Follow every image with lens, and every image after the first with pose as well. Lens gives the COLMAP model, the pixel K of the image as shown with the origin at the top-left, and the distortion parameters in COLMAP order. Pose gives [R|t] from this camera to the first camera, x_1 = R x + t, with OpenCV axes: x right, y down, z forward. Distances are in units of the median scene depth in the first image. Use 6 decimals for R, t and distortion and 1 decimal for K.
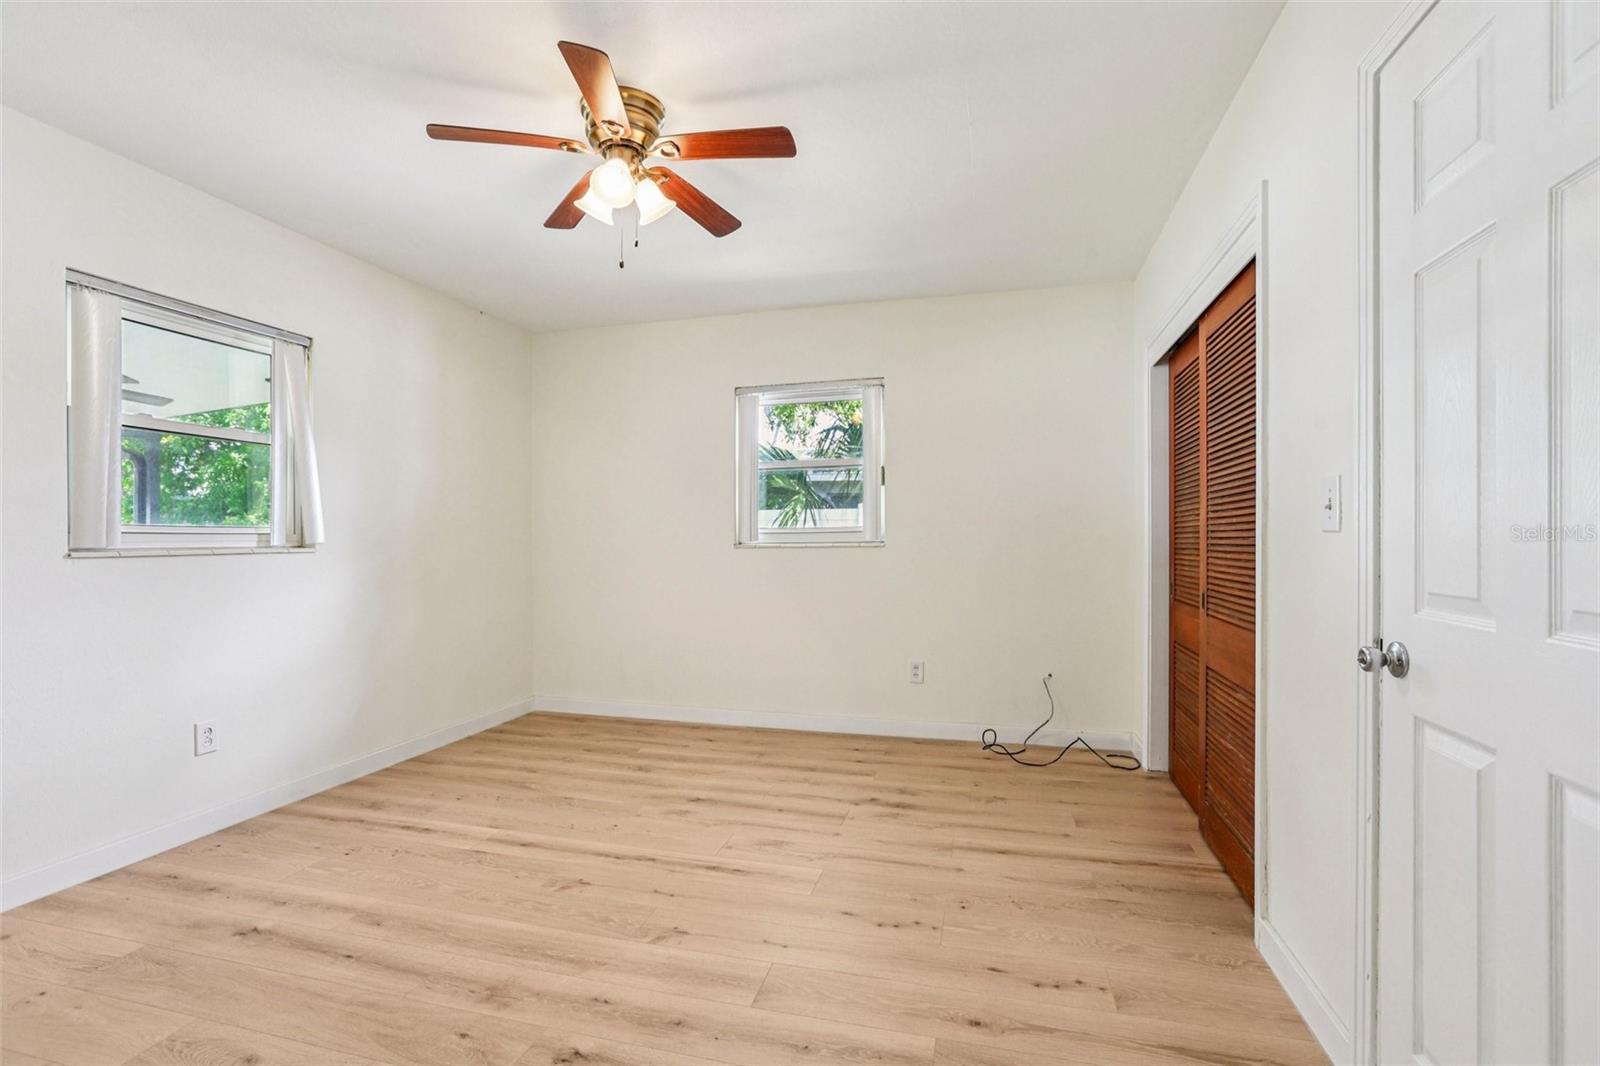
lens RADIAL K [[732.5, 0, 795.6], [0, 732.5, 538.6], [0, 0, 1]] dist [-0.044050, 0.015343]
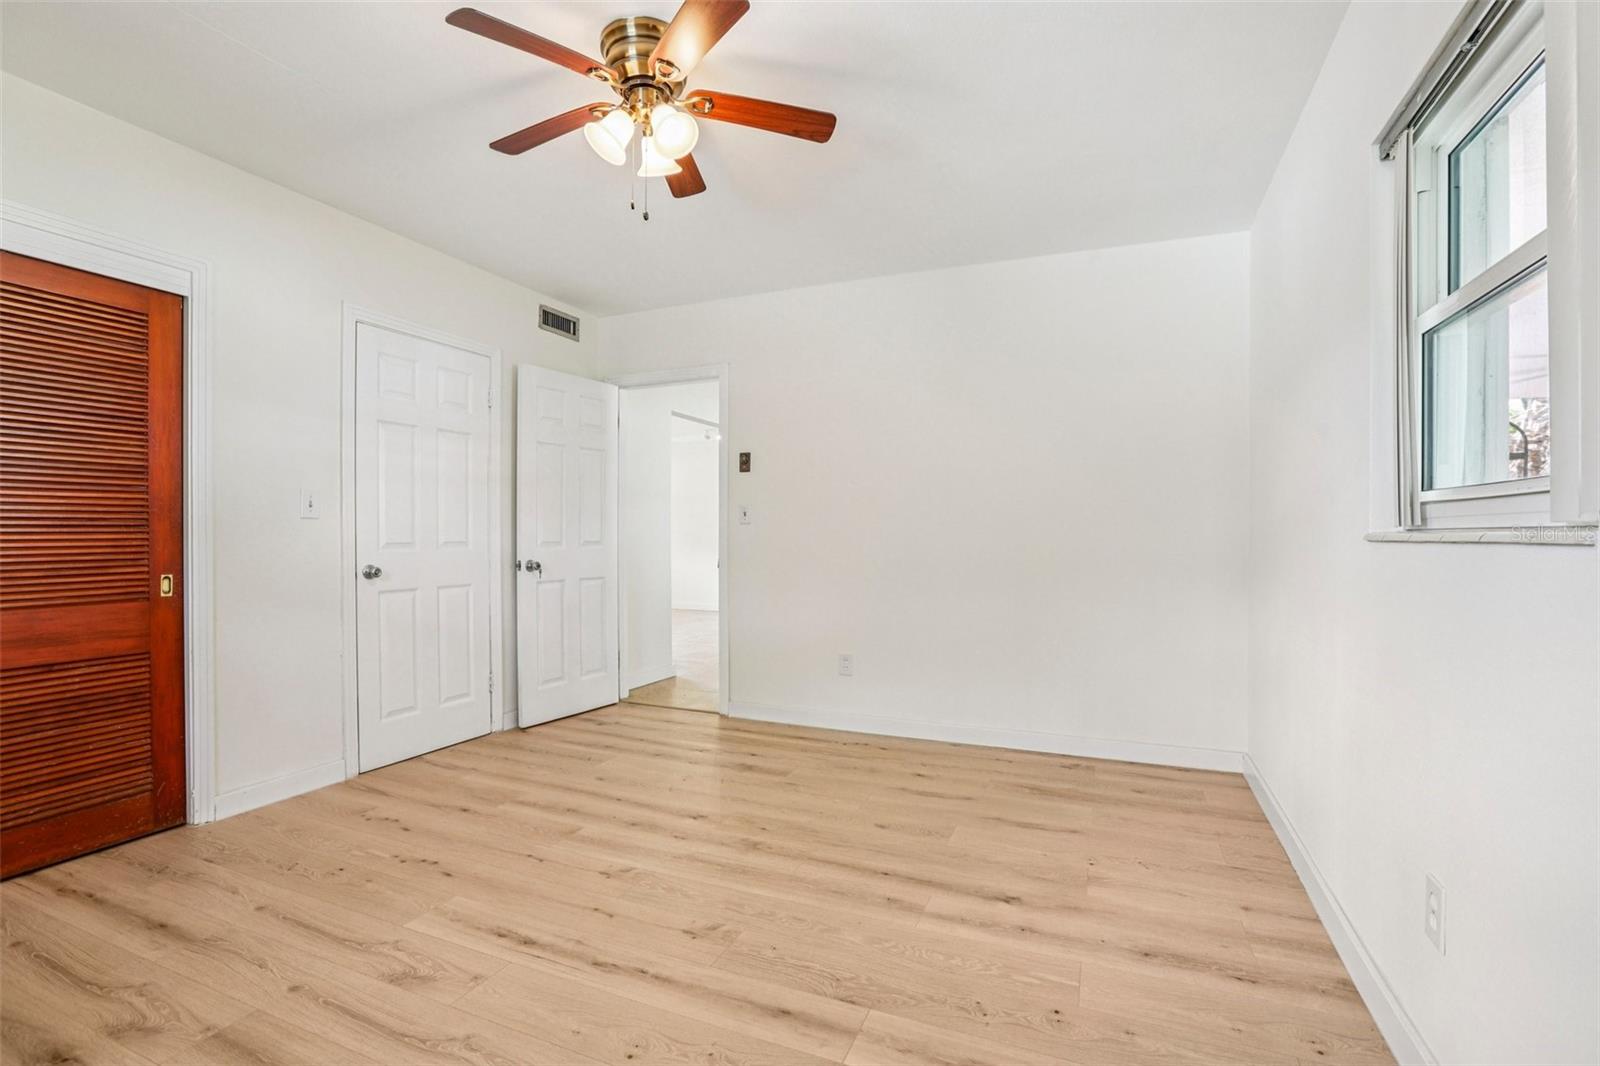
lens RADIAL K [[732.5, 0, 795.6], [0, 732.5, 538.6], [0, 0, 1]] dist [-0.044050, 0.015343]
pose [[-0.990002, -0.001860, 0.141043, -0.539211], [-0.001096, 0.999984, 0.005494, 0.022000], [-0.141051, 0.005285, -0.989988, 1.839470]]
